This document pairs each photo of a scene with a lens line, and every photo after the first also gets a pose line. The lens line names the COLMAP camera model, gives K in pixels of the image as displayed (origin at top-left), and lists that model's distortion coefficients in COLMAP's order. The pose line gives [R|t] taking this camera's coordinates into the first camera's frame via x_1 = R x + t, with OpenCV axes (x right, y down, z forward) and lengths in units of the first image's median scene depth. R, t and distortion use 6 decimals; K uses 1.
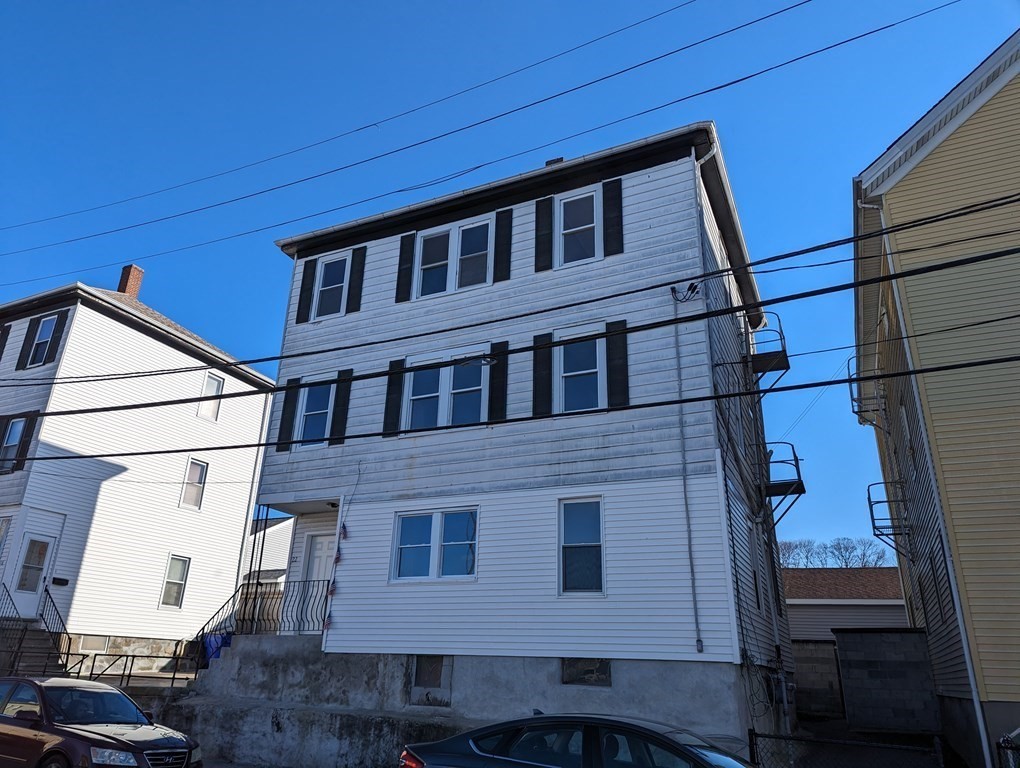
lens RADIAL K [[716.2, 0, 510.7], [0, 716.2, 388.8], [0, 0, 1]] dist [0.052273, -0.044469]
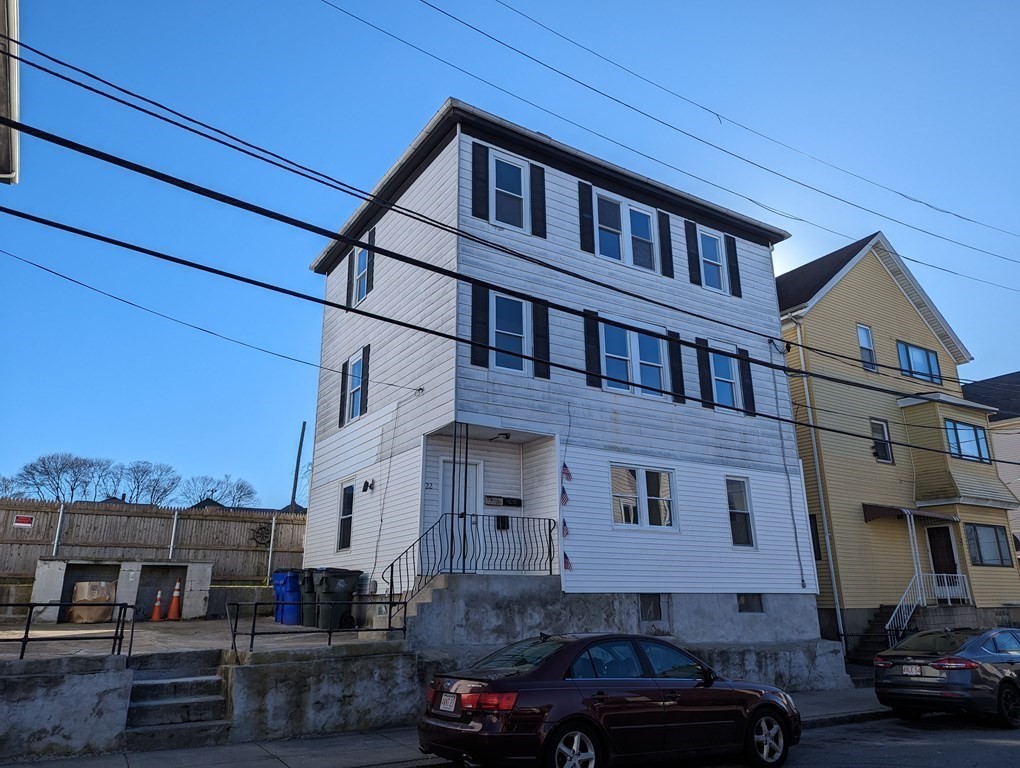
lens RADIAL K [[716.2, 0, 519.4], [0, 716.2, 377.6], [0, 0, 1]] dist [0.052273, -0.044469]
pose [[0.525134, 0.220182, 0.822043, -1.138897], [-0.286458, 0.955317, -0.072885, 0.170794], [-0.801359, -0.197206, 0.564742, 0.543223]]
